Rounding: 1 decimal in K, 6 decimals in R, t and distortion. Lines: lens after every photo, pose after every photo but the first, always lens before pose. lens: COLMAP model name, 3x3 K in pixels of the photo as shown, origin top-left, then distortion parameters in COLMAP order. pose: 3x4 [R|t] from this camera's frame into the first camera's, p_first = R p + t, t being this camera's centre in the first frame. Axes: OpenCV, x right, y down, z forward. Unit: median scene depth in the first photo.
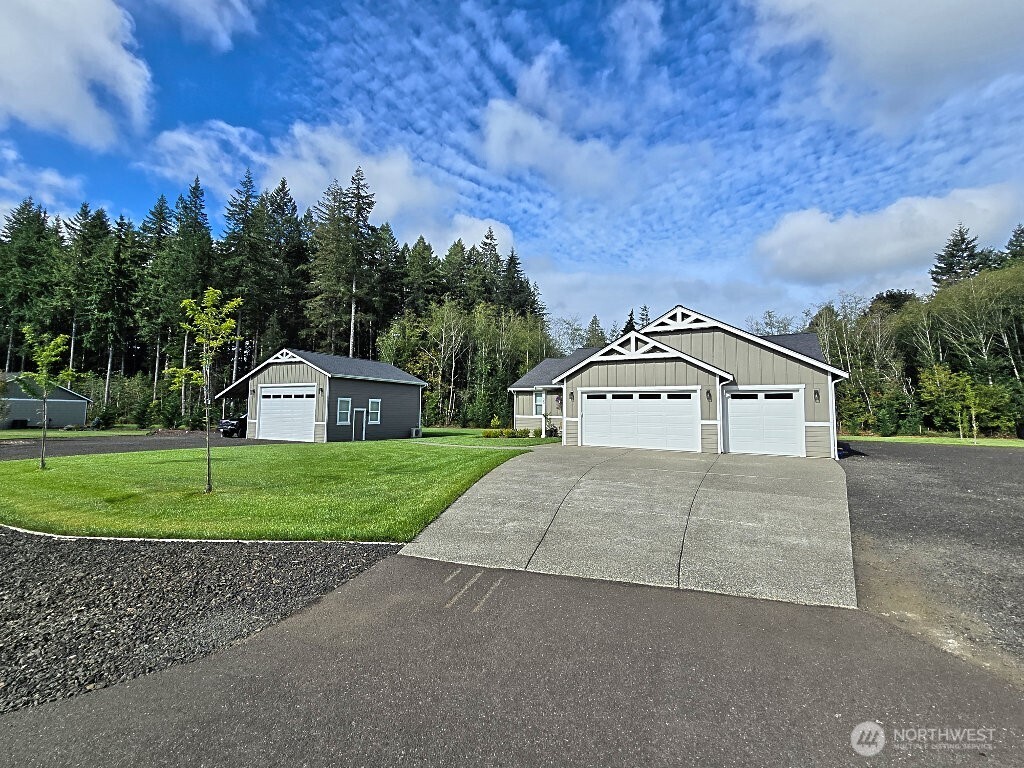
lens RADIAL K [[410.8, 0, 519.5], [0, 410.8, 378.8], [0, 0, 1]] dist [-0.020059, 0.005016]
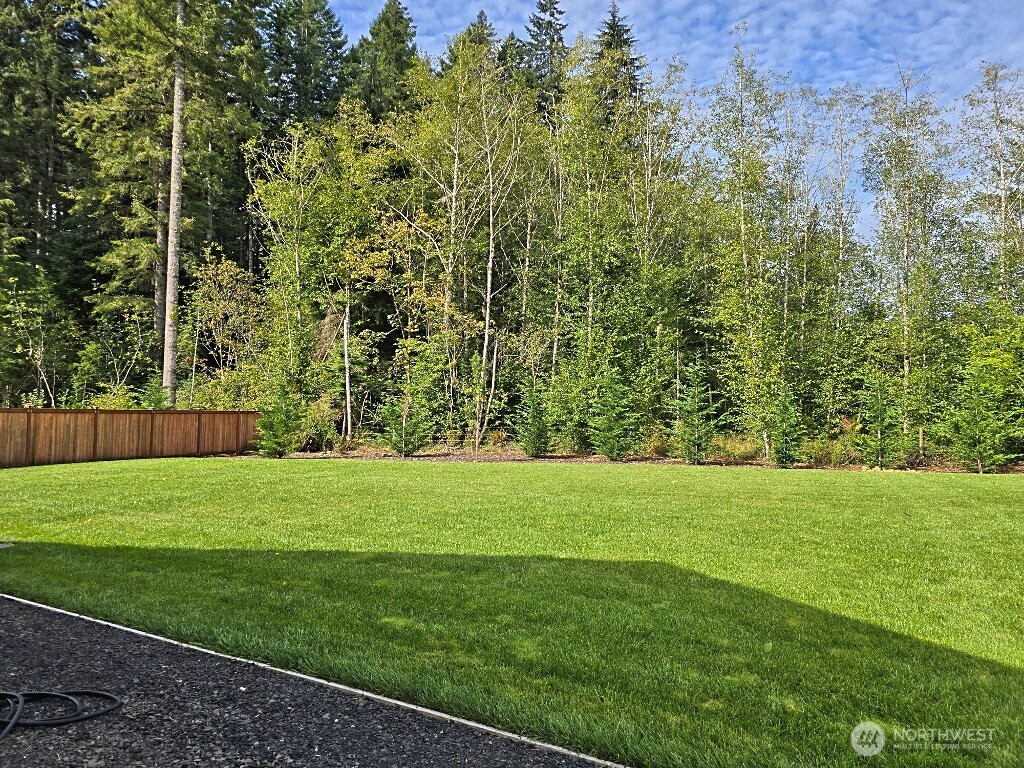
lens RADIAL K [[680.6, 0, 512.0], [0, 680.6, 384.0], [0, 0, 1]] dist [0.001941, -0.003471]
pose [[0.996191, -0.014802, -0.085933, -0.099966], [0.017617, 0.999330, 0.032088, 0.049325], [0.085401, -0.033479, 0.995784, 0.480800]]
